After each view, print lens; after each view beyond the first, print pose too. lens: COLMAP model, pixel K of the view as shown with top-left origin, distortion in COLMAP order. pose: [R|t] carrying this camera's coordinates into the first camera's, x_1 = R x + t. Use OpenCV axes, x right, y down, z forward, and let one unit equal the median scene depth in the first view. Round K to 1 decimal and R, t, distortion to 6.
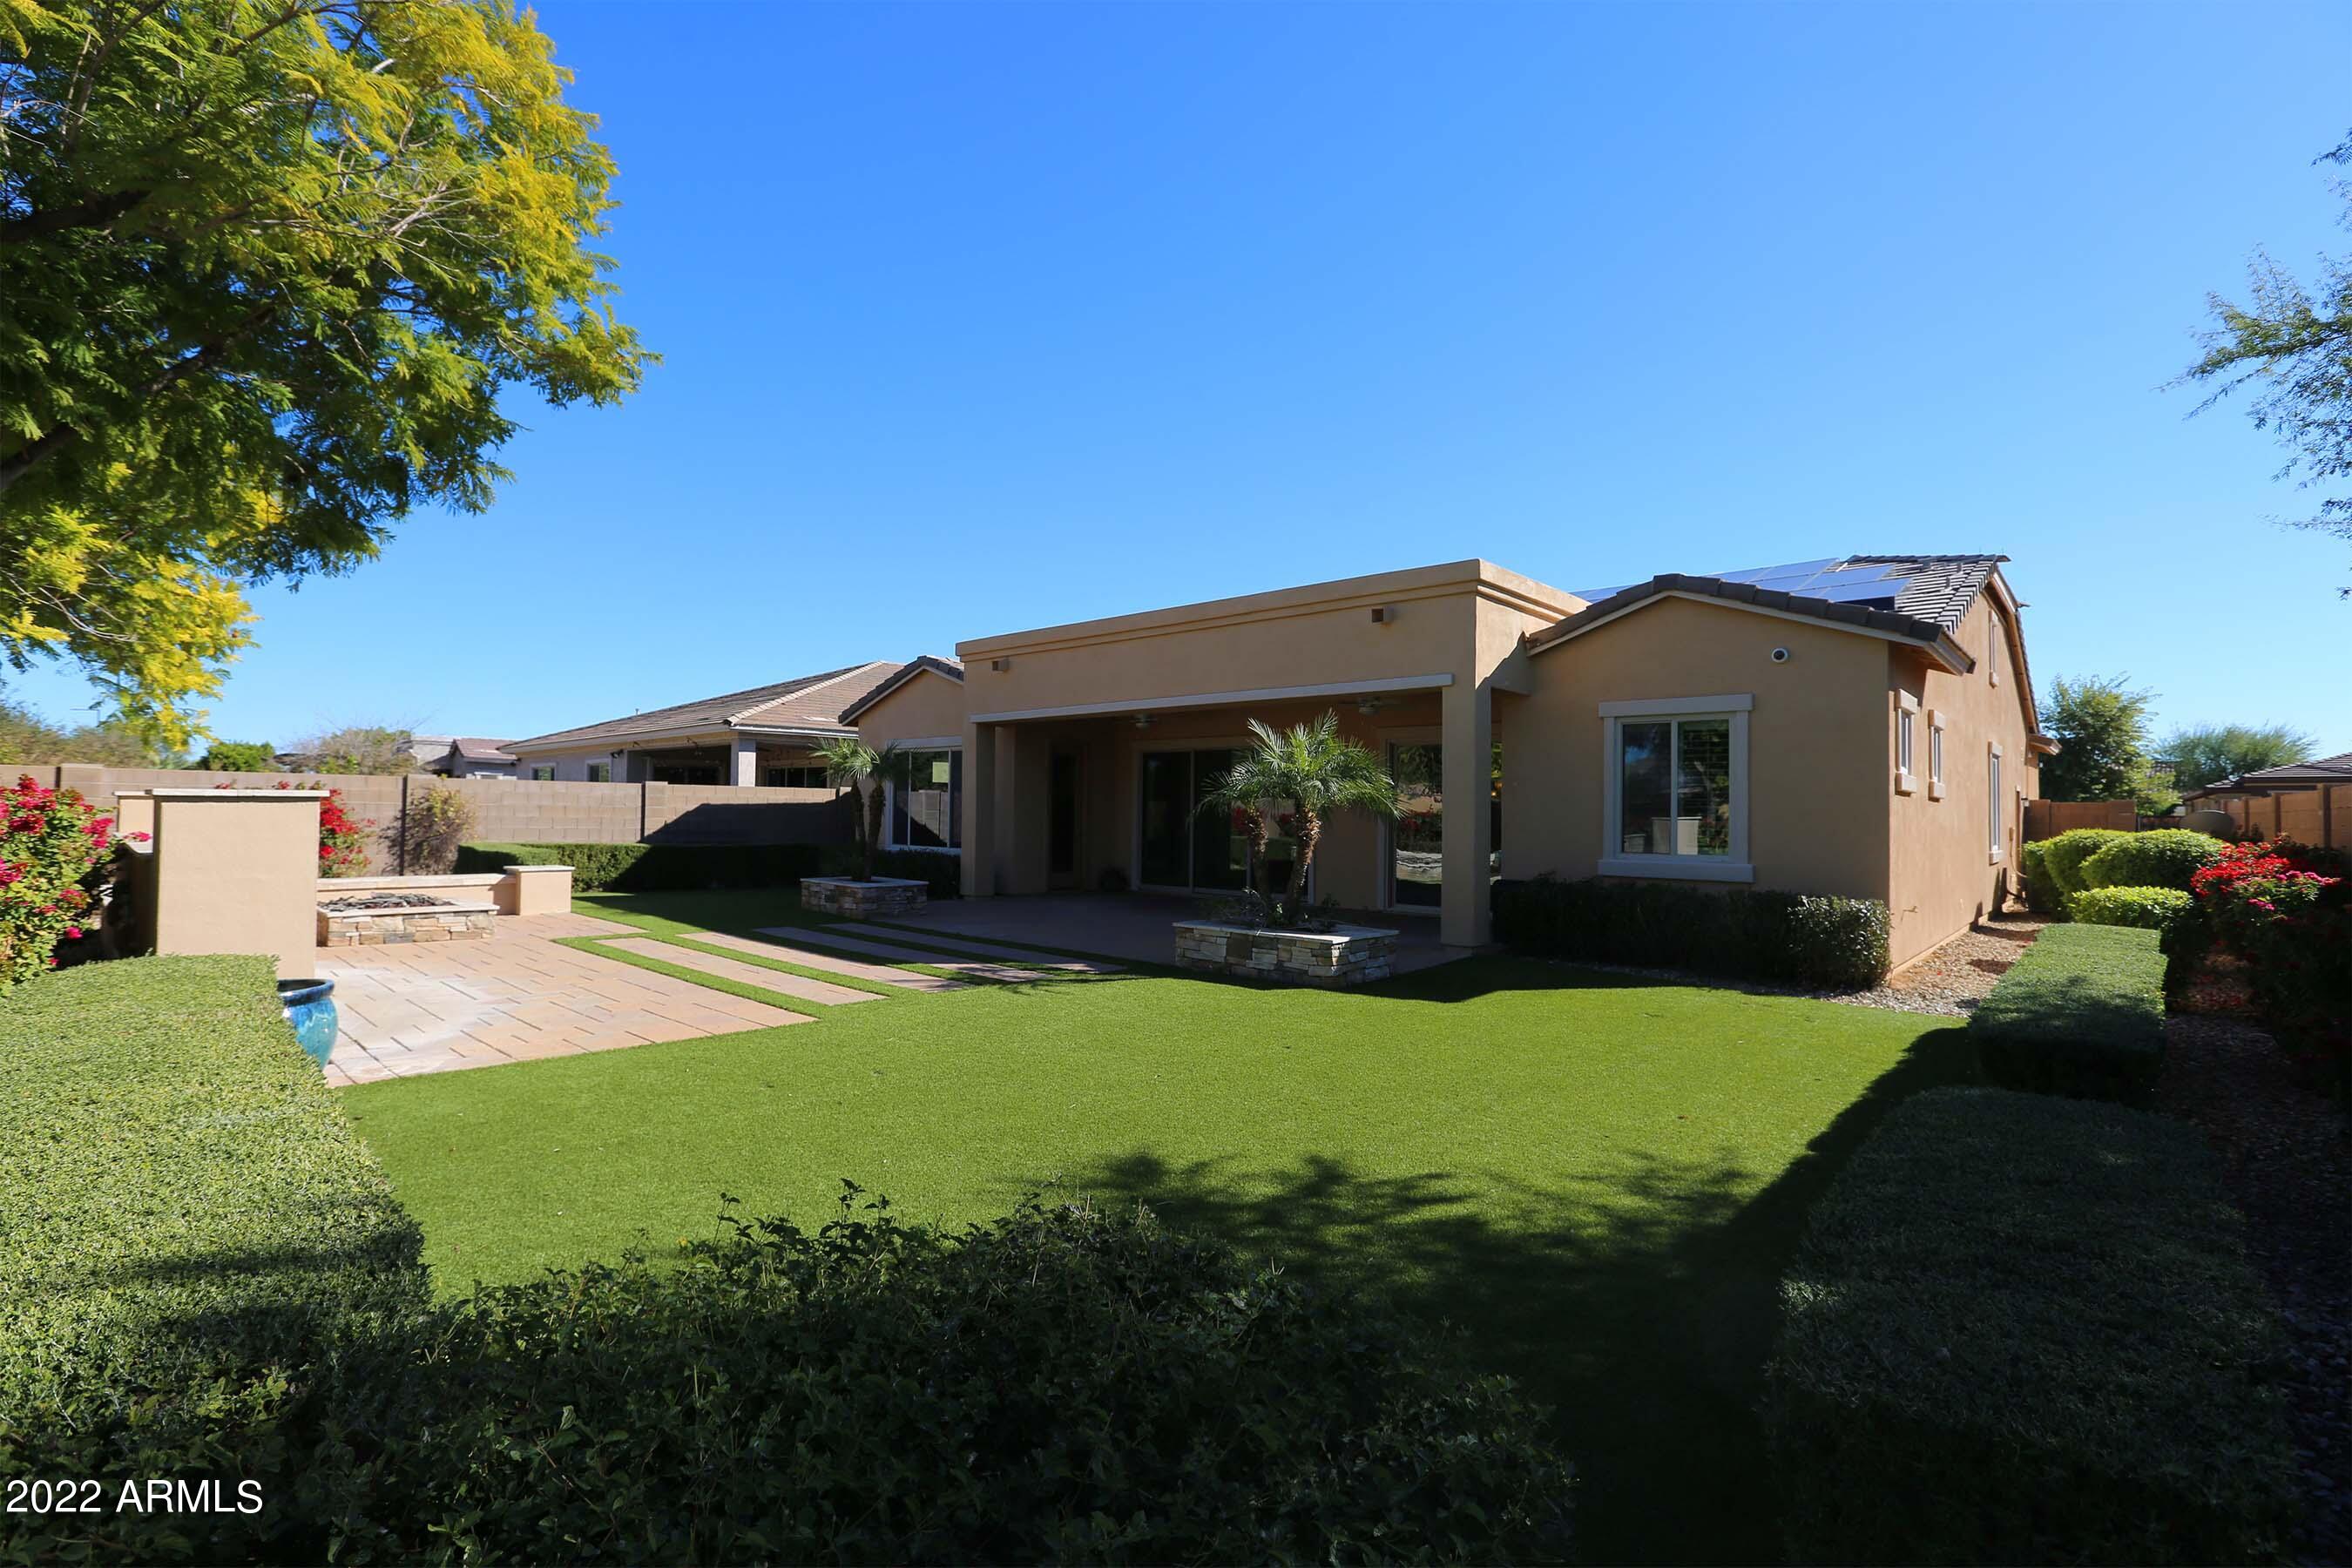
lens RADIAL K [[1074.0, 0, 1164.0], [0, 1074.0, 785.4], [0, 0, 1]] dist [-0.027148, 0.003755]
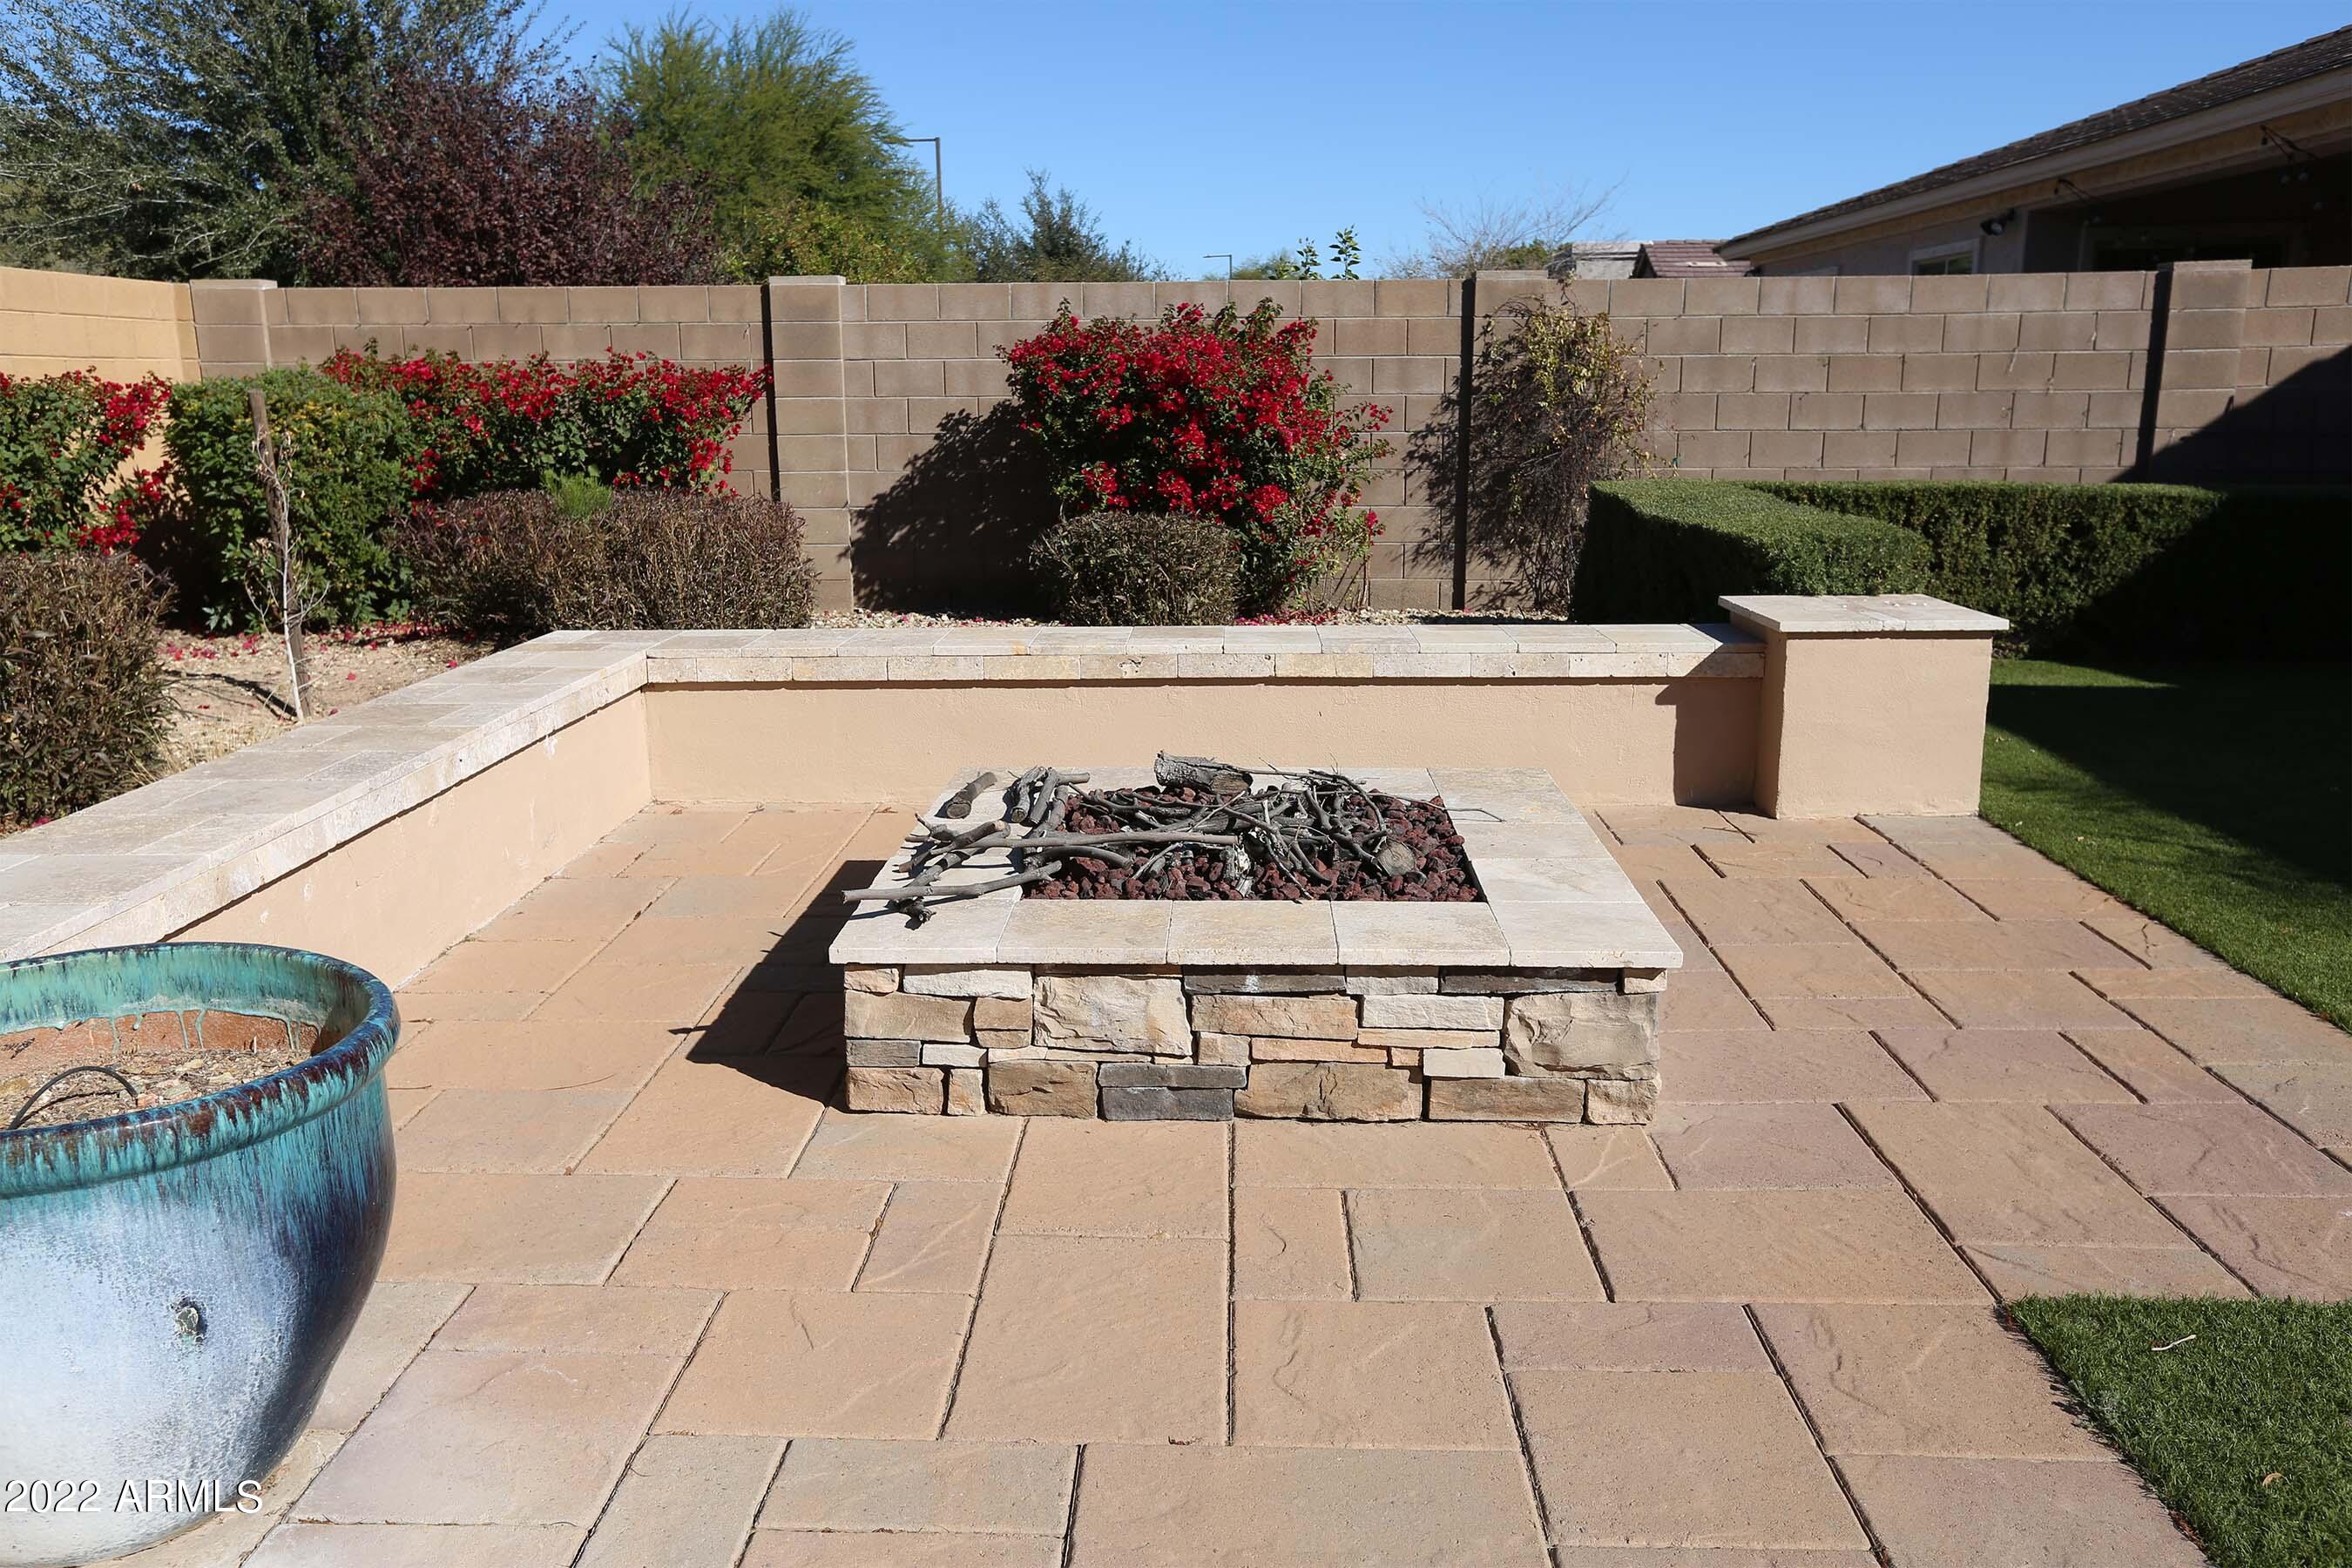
lens RADIAL K [[1794.1, 0, 1168.4], [0, 1794.1, 779.7], [0, 0, 1]] dist [0.013929, 0.005479]
pose [[0.661194, 0.145300, -0.736010, -0.325680], [0.034572, 0.974121, 0.223365, 0.016646], [0.749418, -0.173133, 0.639060, 0.523098]]
